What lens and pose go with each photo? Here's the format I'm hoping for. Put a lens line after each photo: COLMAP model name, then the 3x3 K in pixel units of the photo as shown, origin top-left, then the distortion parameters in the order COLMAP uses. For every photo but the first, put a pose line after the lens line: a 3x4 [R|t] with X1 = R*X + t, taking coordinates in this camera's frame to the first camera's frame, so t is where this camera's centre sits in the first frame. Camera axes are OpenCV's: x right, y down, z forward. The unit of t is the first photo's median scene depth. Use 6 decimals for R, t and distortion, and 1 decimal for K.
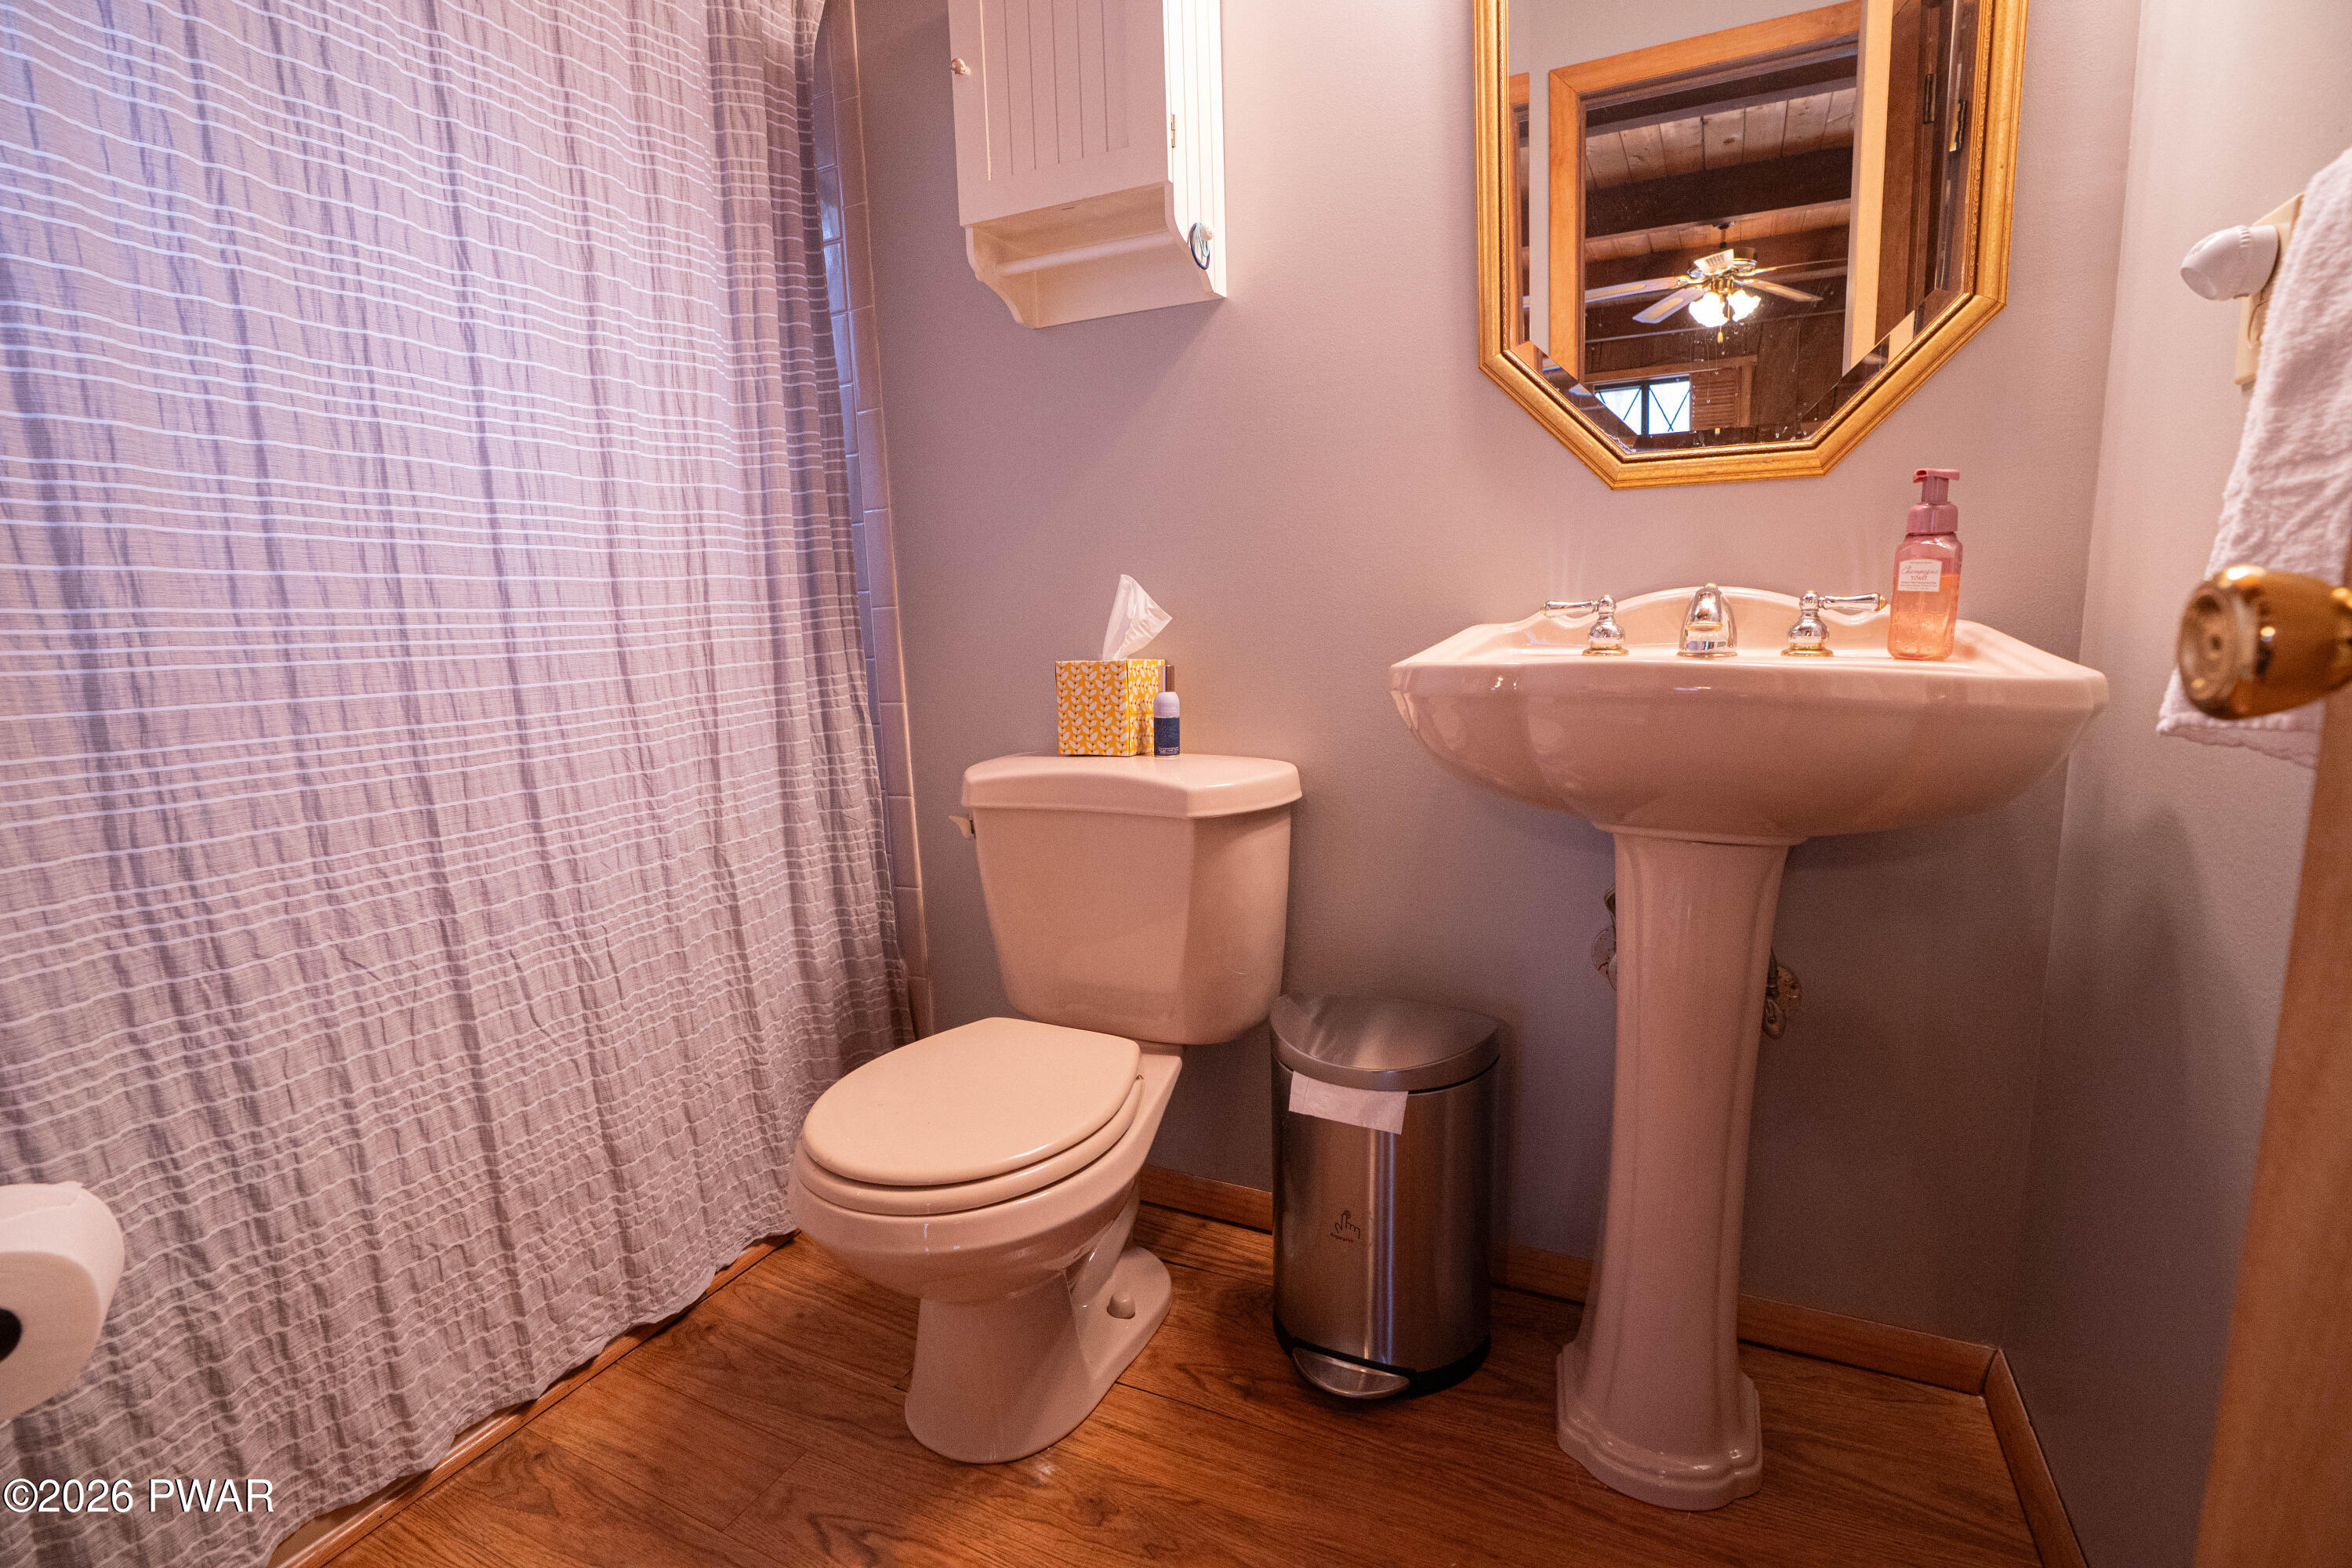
lens RADIAL K [[1089.3, 0, 1171.7], [0, 1089.3, 797.2], [0, 0, 1]] dist [-0.075054, 0.033442]
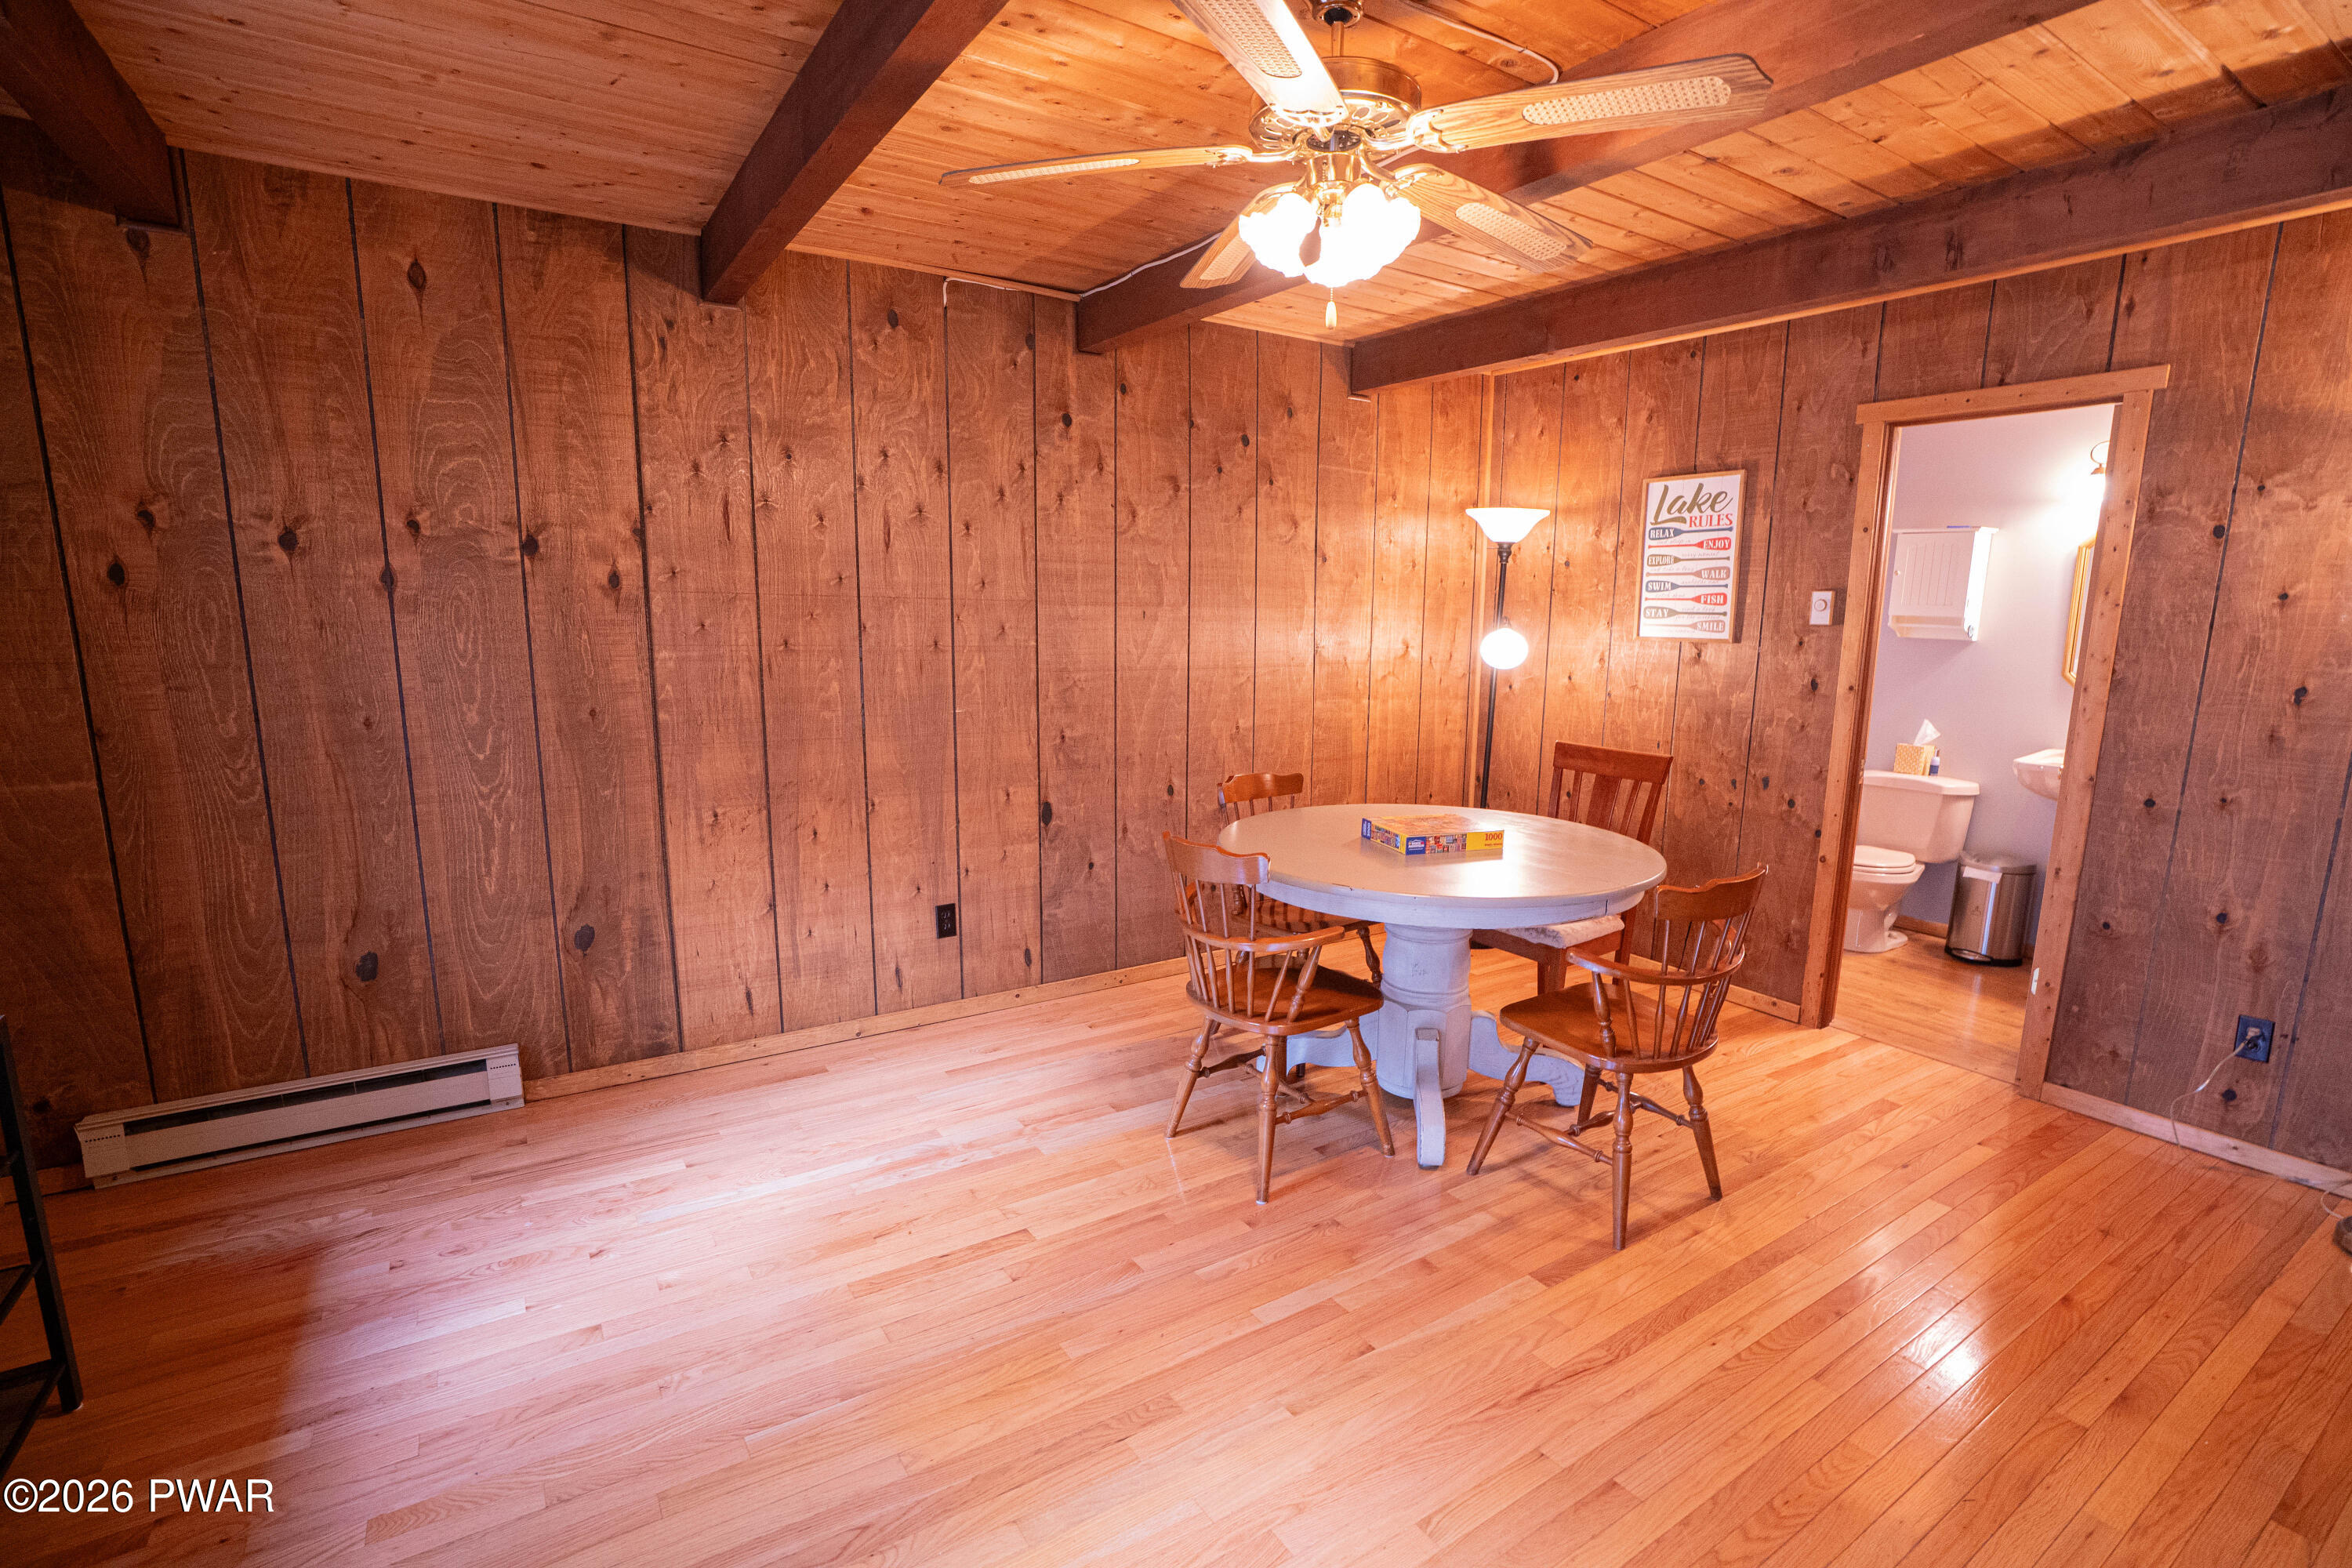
lens RADIAL K [[1089.3, 0, 1171.7], [0, 1089.3, 797.2], [0, 0, 1]] dist [-0.075054, 0.033442]
pose [[0.849072, 0.132074, -0.511501, -0.329742], [-0.128127, 0.990819, 0.043152, 0.189816], [0.512504, 0.028898, 0.858198, -3.046251]]
